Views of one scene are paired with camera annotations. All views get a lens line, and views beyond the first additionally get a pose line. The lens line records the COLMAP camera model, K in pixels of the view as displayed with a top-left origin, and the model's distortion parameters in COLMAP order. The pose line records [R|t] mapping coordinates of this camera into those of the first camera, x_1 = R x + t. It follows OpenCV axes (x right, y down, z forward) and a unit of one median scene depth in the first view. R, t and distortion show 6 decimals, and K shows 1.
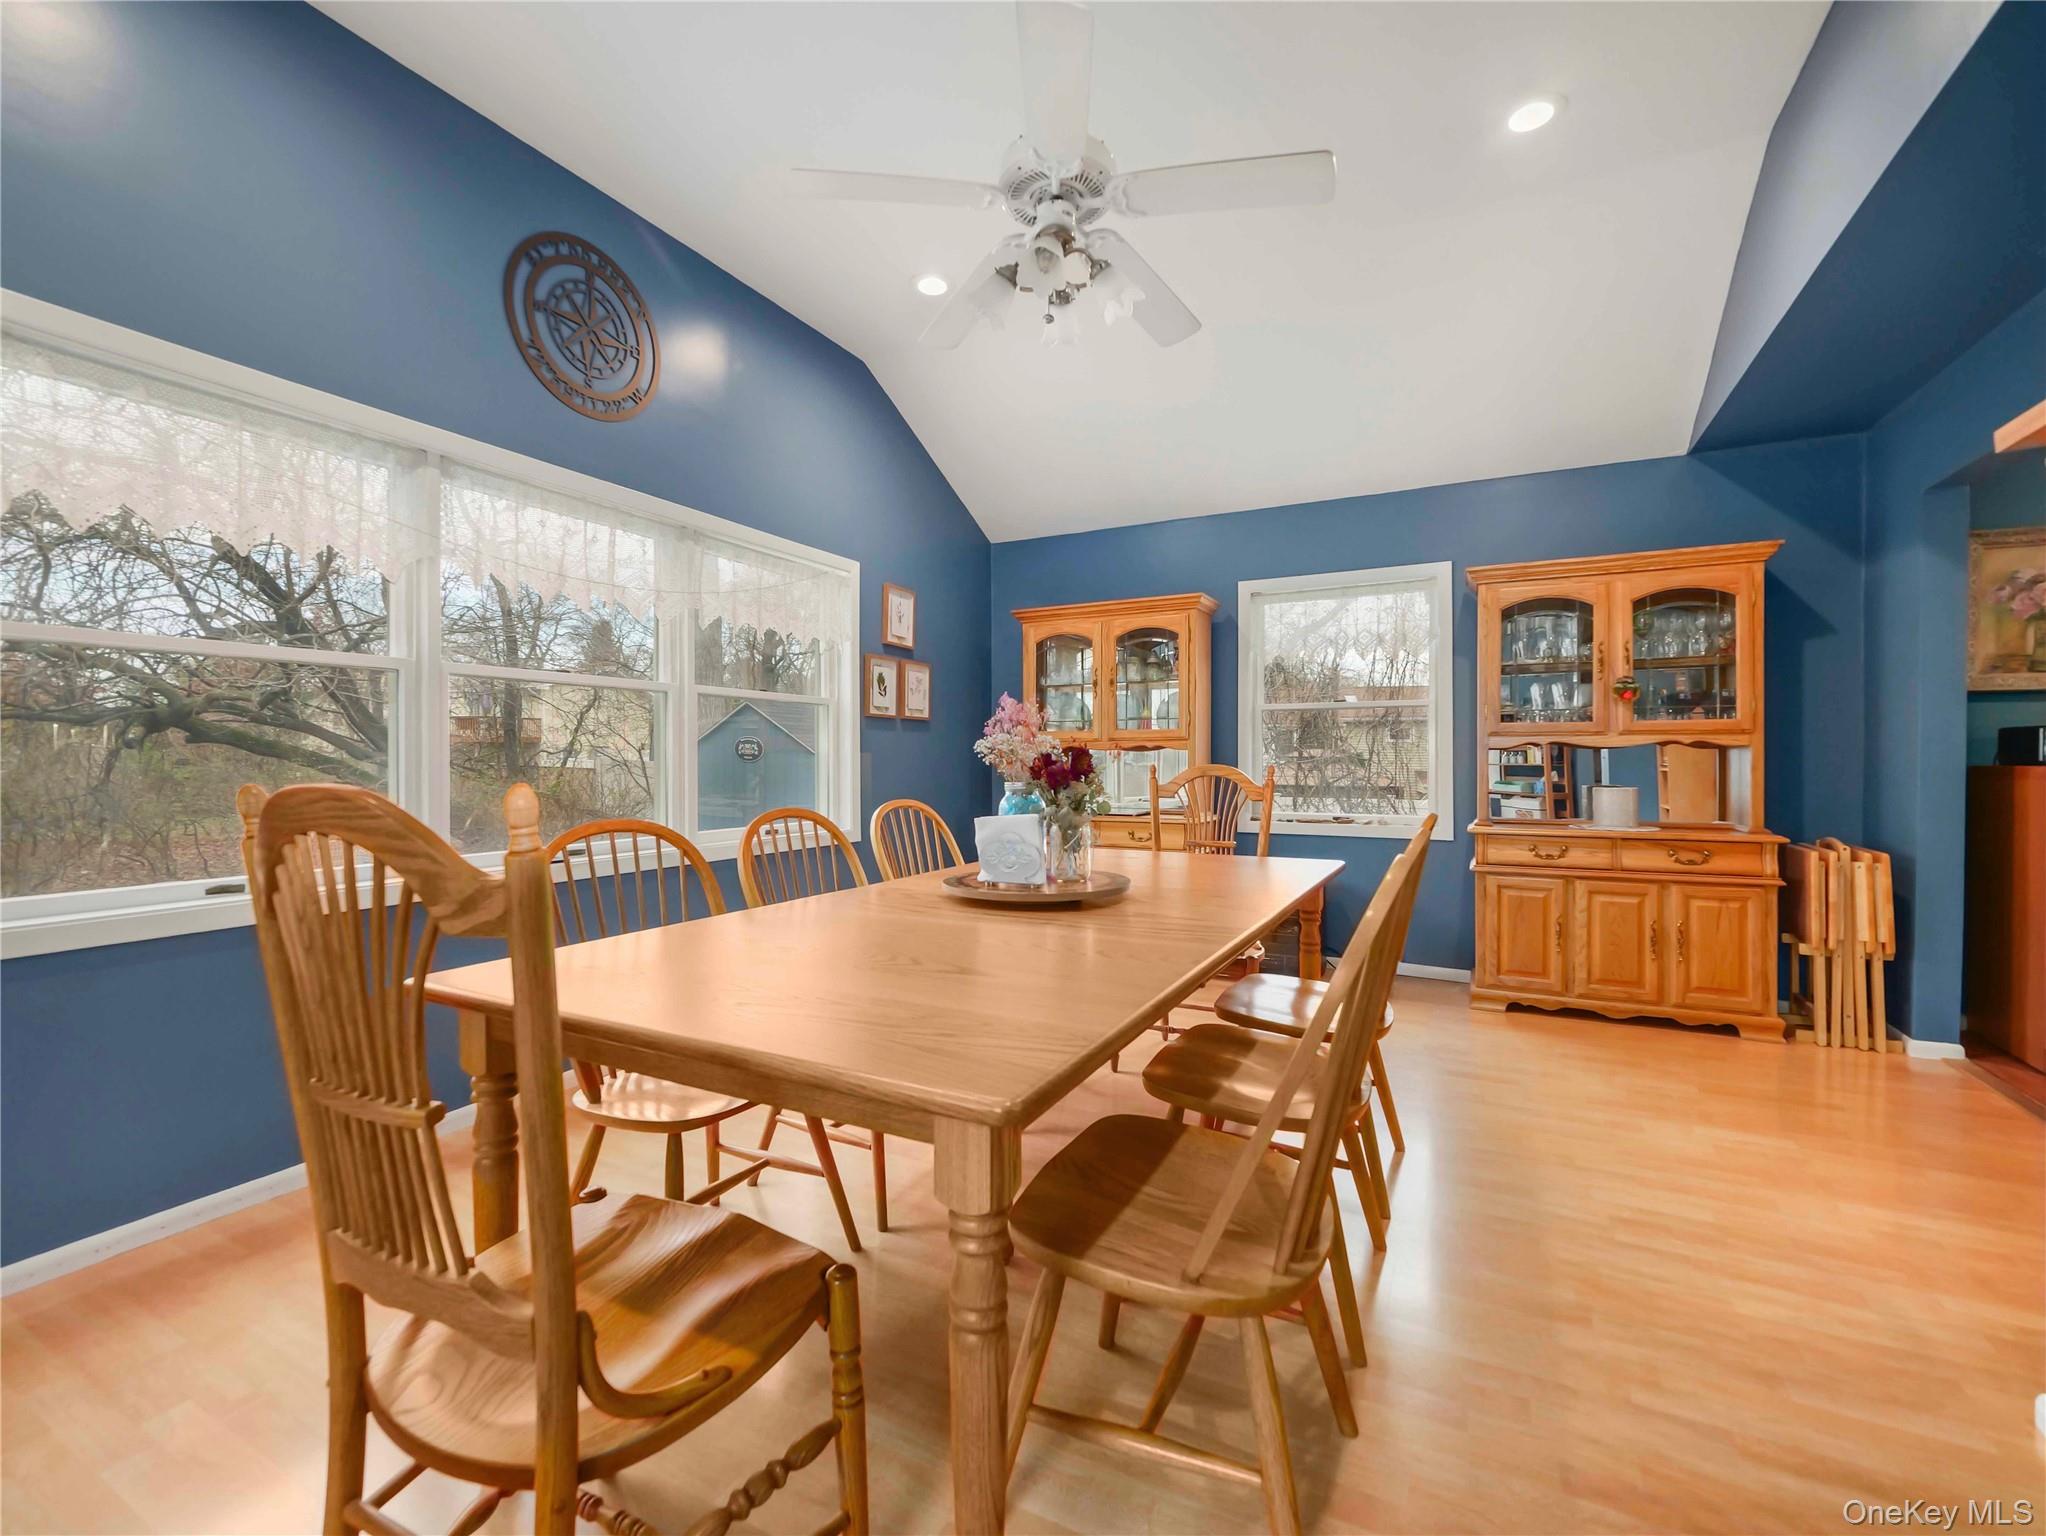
lens RADIAL K [[867.9, 0, 1019.5], [0, 867.9, 772.8], [0, 0, 1]] dist [-0.005212, -0.000645]
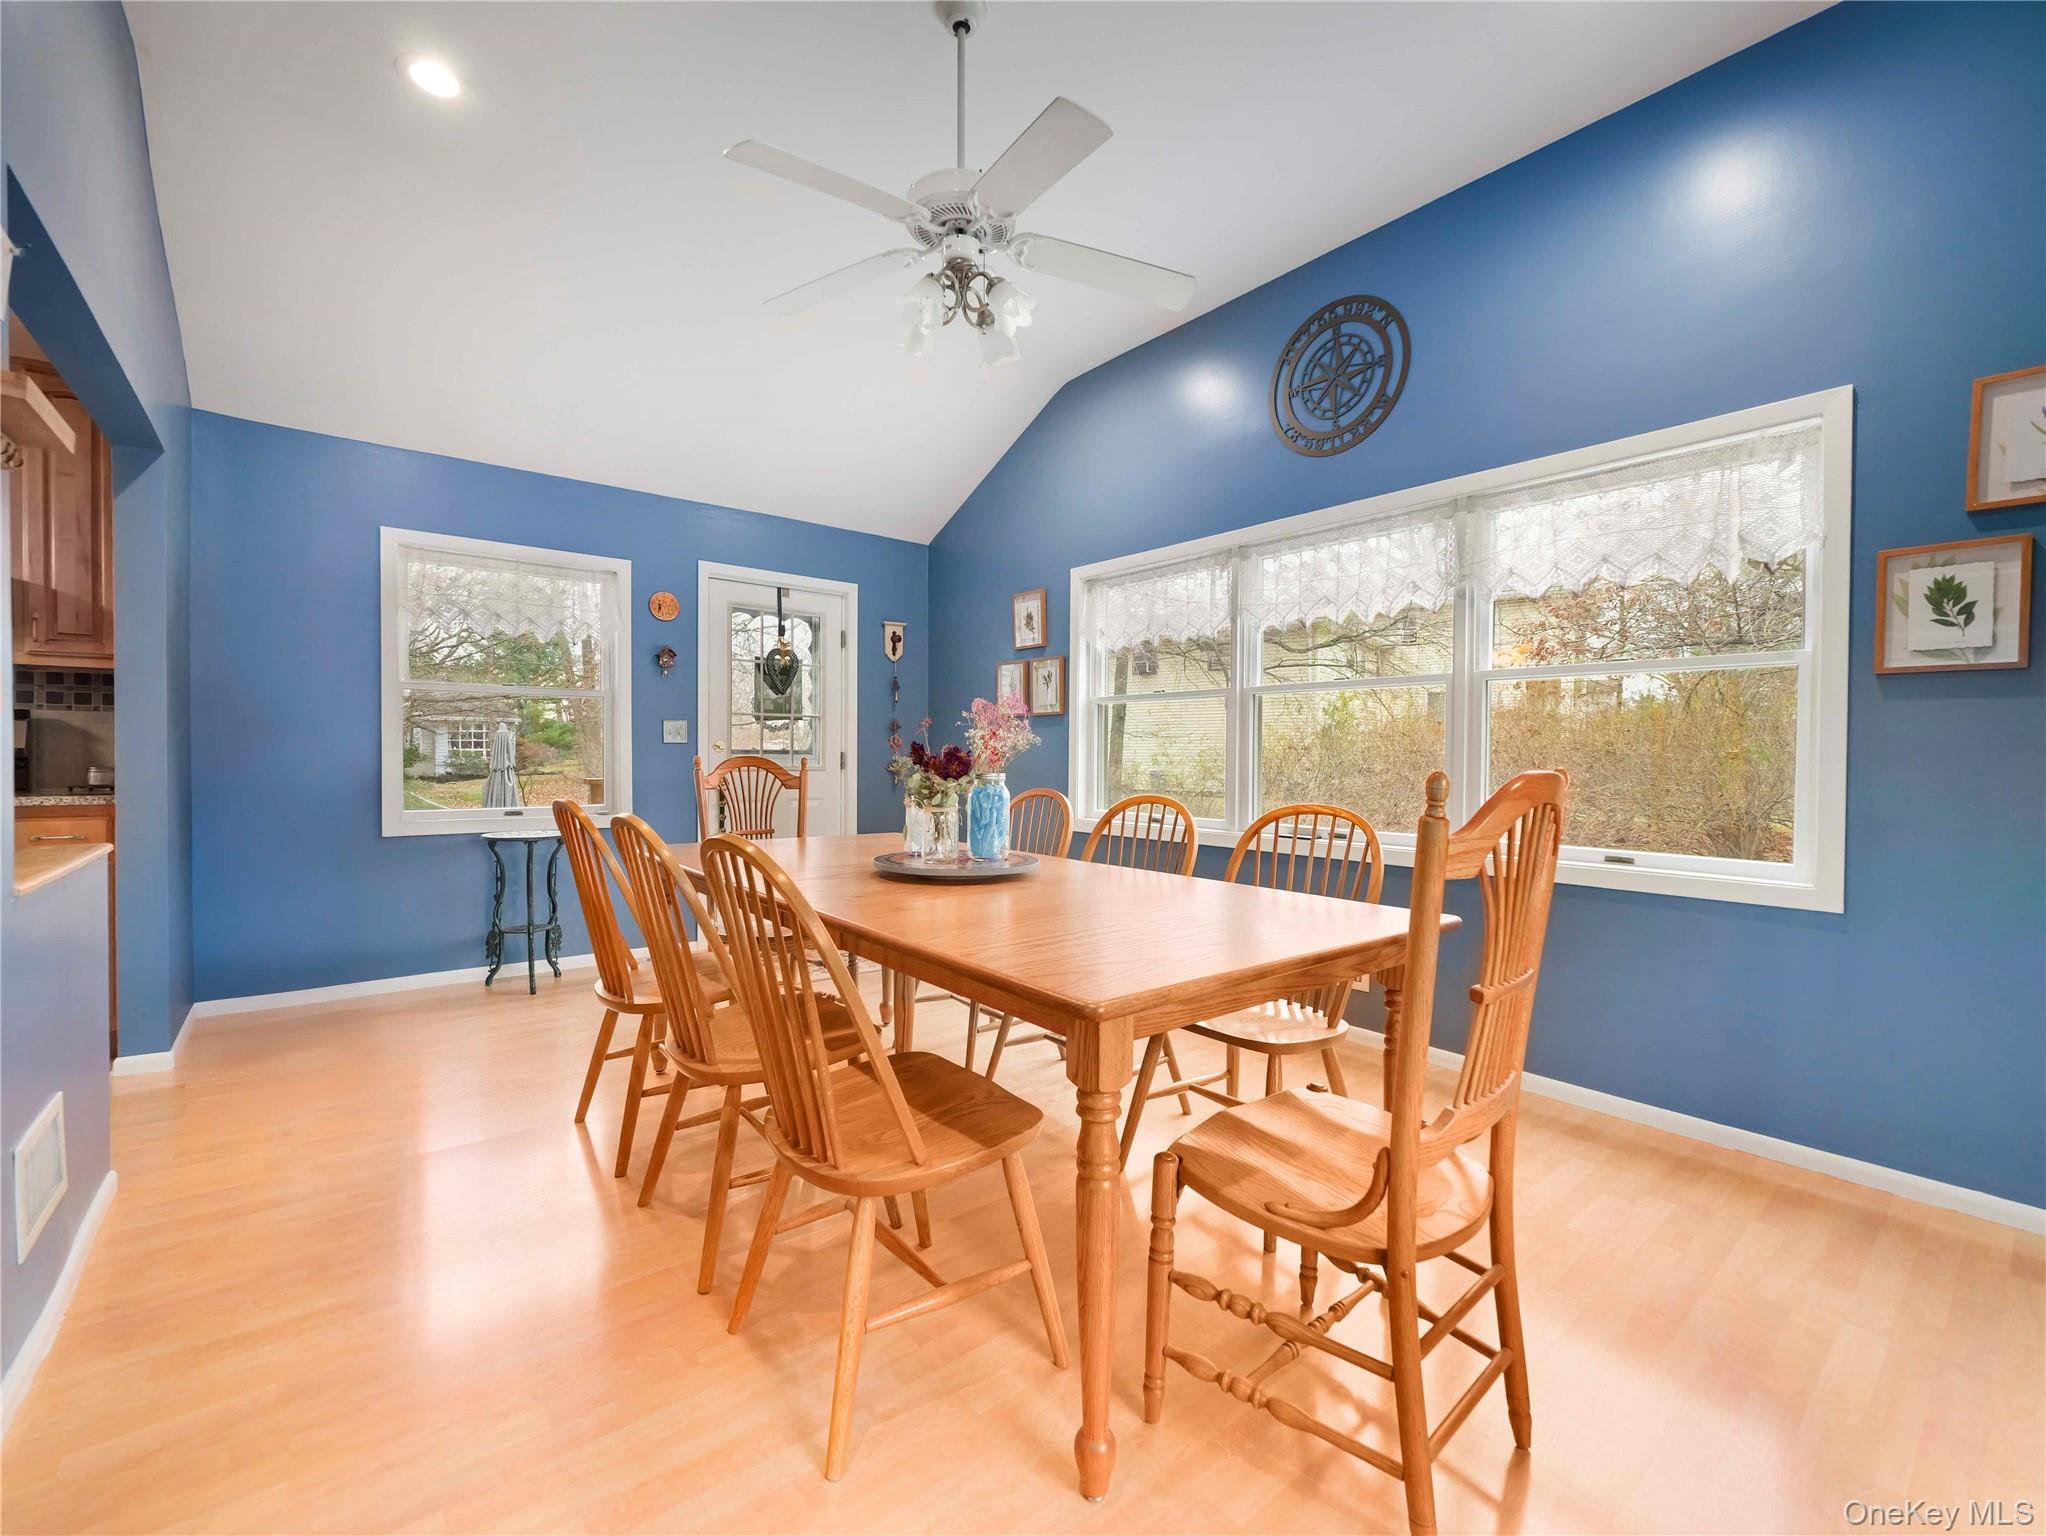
lens RADIAL K [[867.9, 0, 1019.5], [0, 867.9, 772.8], [0, 0, 1]] dist [-0.005212, -0.000645]
pose [[-0.391401, 0.018015, -0.920044, 0.701671], [-0.017498, 0.999482, 0.027015, -0.016811], [0.920054, 0.026673, -0.390883, 1.051067]]
